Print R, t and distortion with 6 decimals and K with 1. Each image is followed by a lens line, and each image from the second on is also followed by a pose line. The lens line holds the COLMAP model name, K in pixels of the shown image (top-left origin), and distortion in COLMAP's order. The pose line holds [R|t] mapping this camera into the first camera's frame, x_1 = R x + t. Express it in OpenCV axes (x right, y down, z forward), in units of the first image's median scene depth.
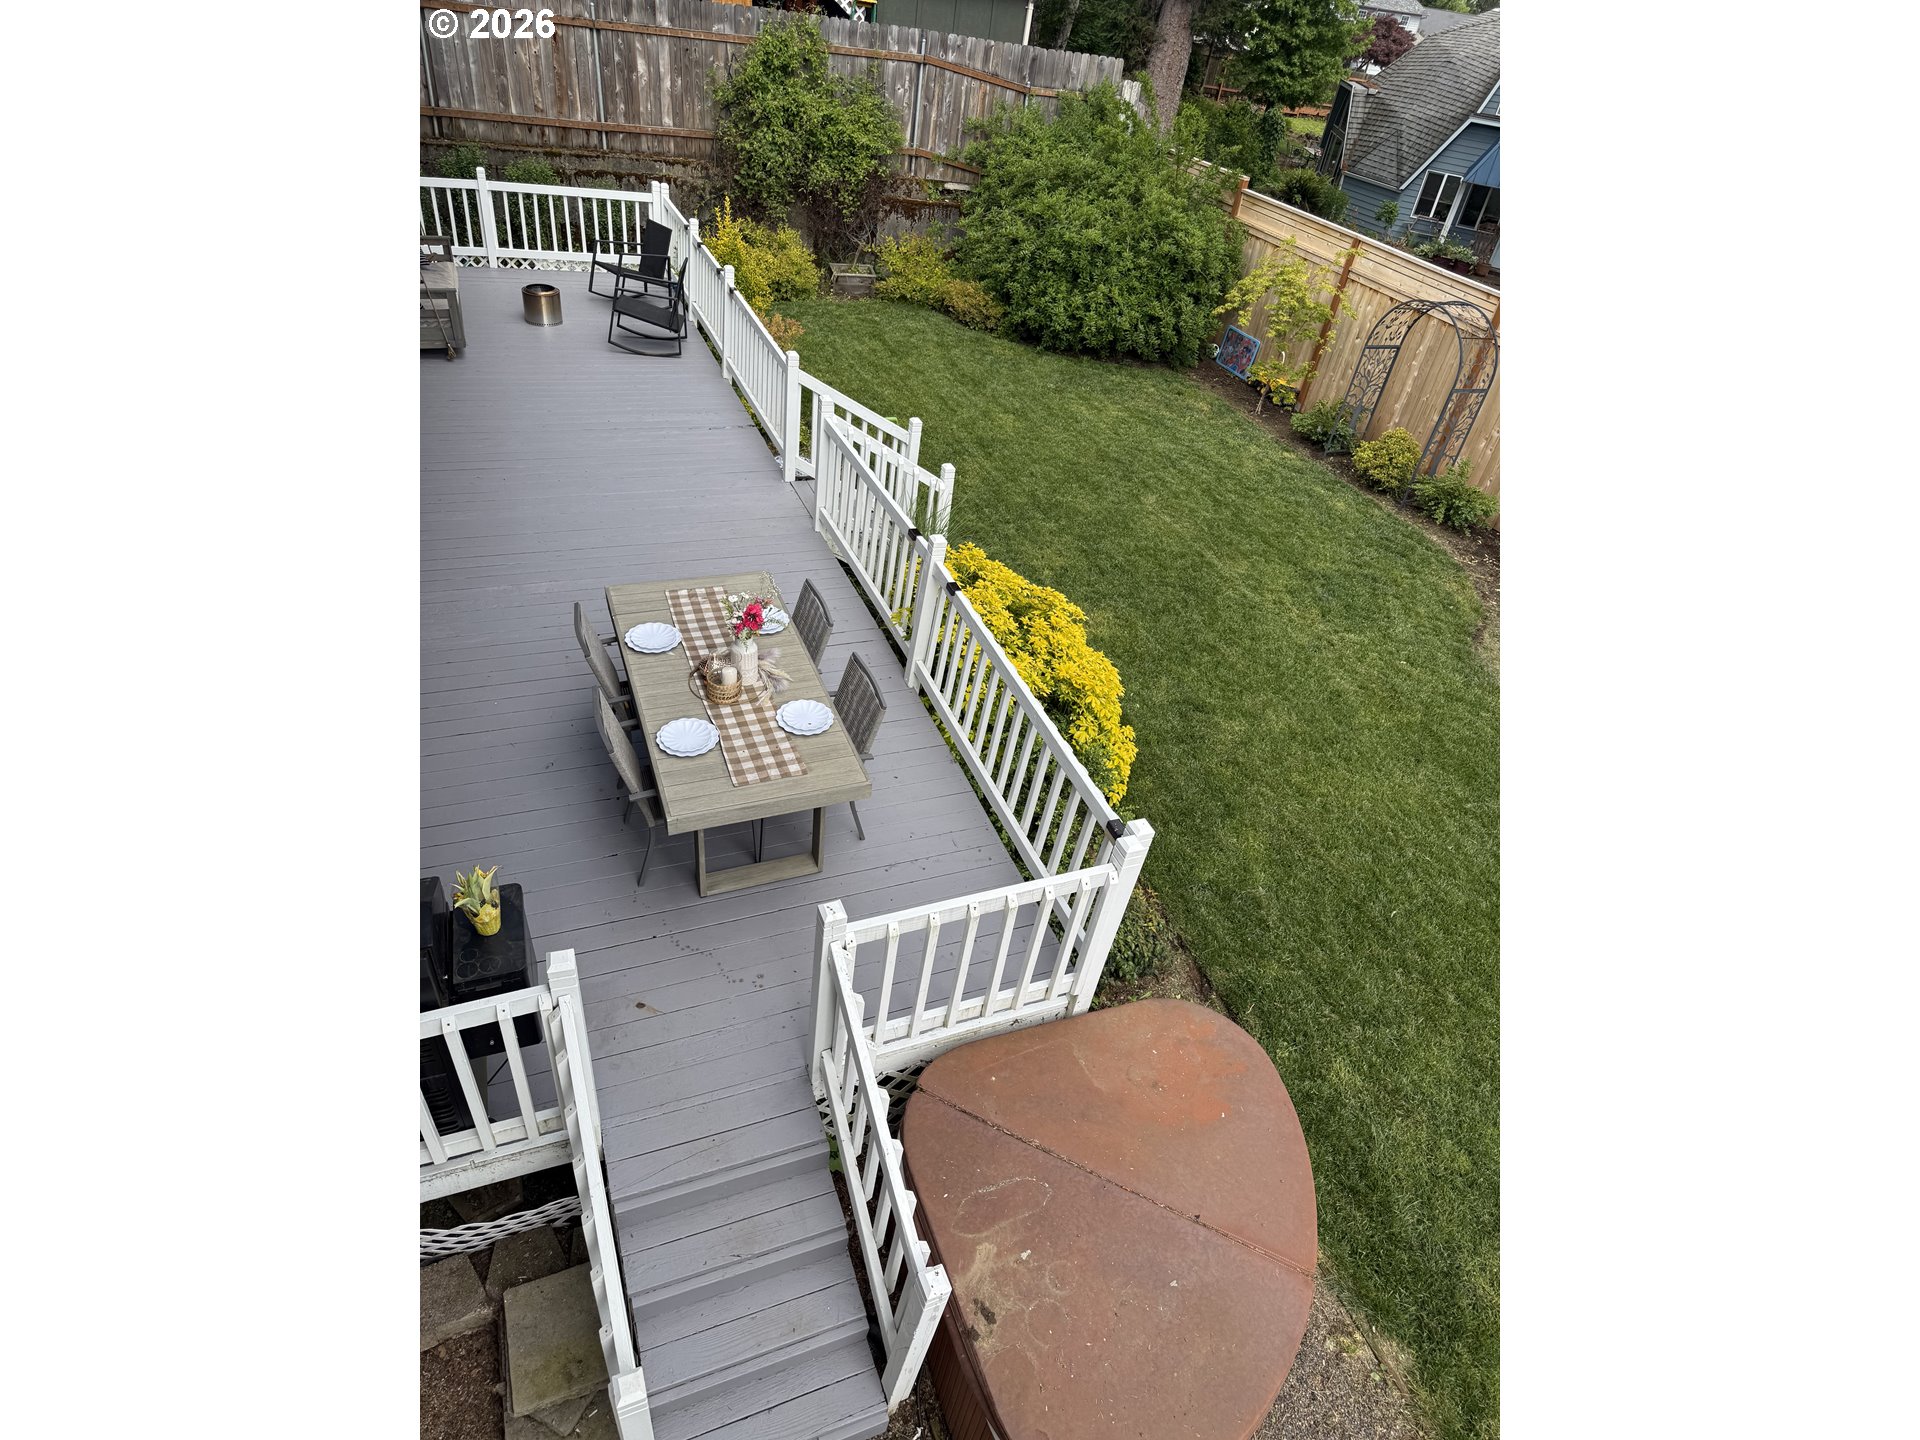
lens RADIAL K [[987.4, 0, 960.0], [0, 987.4, 720.0], [0, 0, 1]] dist [0.004307, 0.000179]
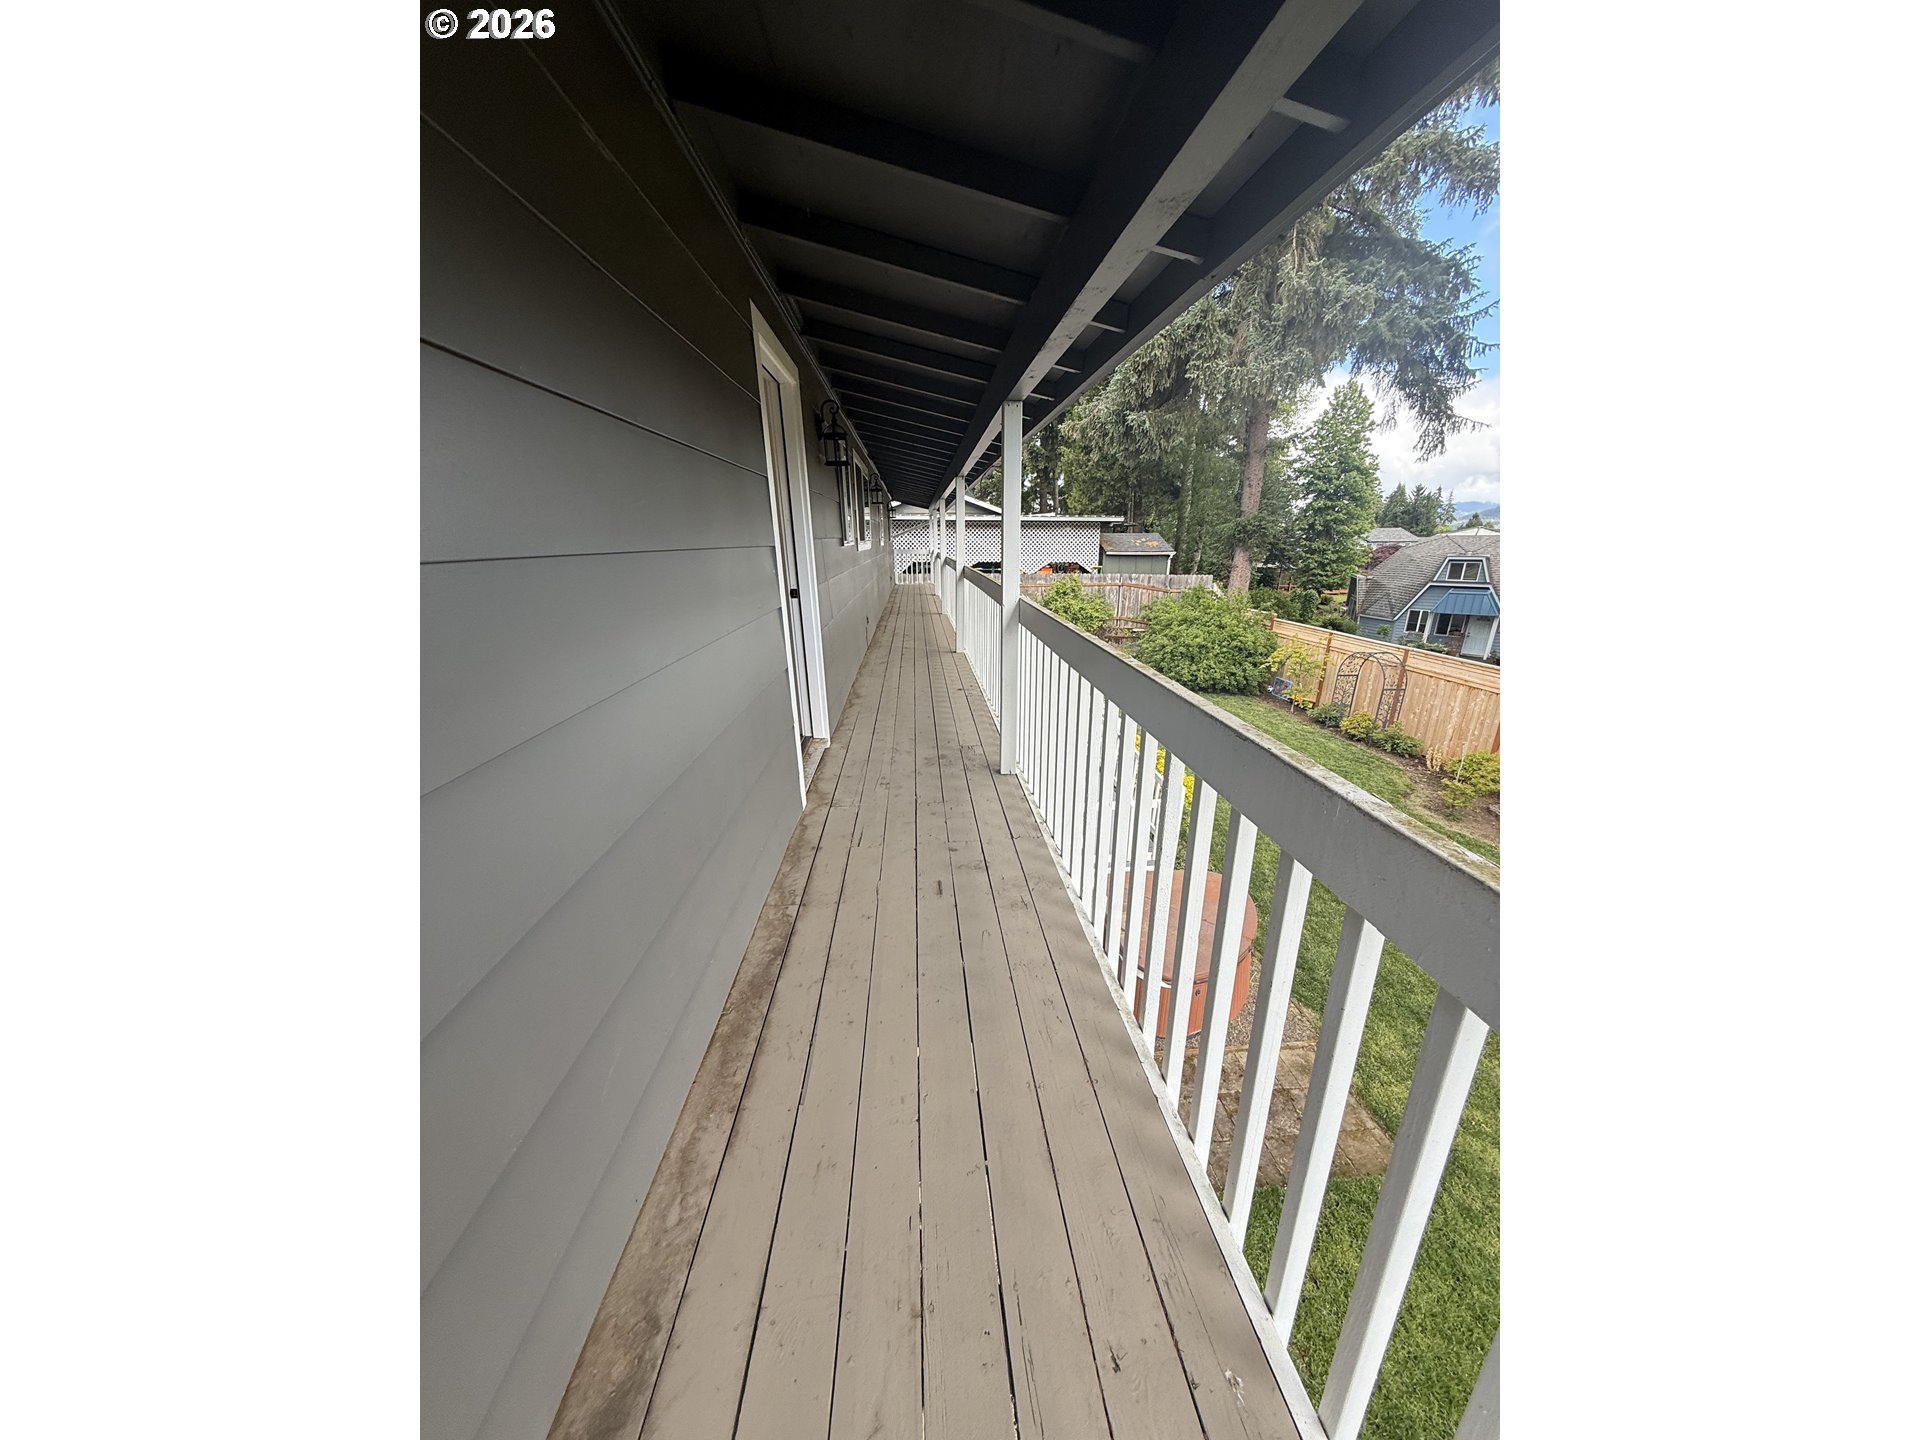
lens RADIAL K [[572.5, 0, 977.6], [0, 572.5, 718.2], [0, 0, 1]] dist [-0.000331, -0.000027]
pose [[0.952332, -0.036412, -0.302882, 0.040599], [-0.079574, 0.928829, -0.361862, 0.177677], [0.294501, 0.368715, 0.881657, -0.224894]]
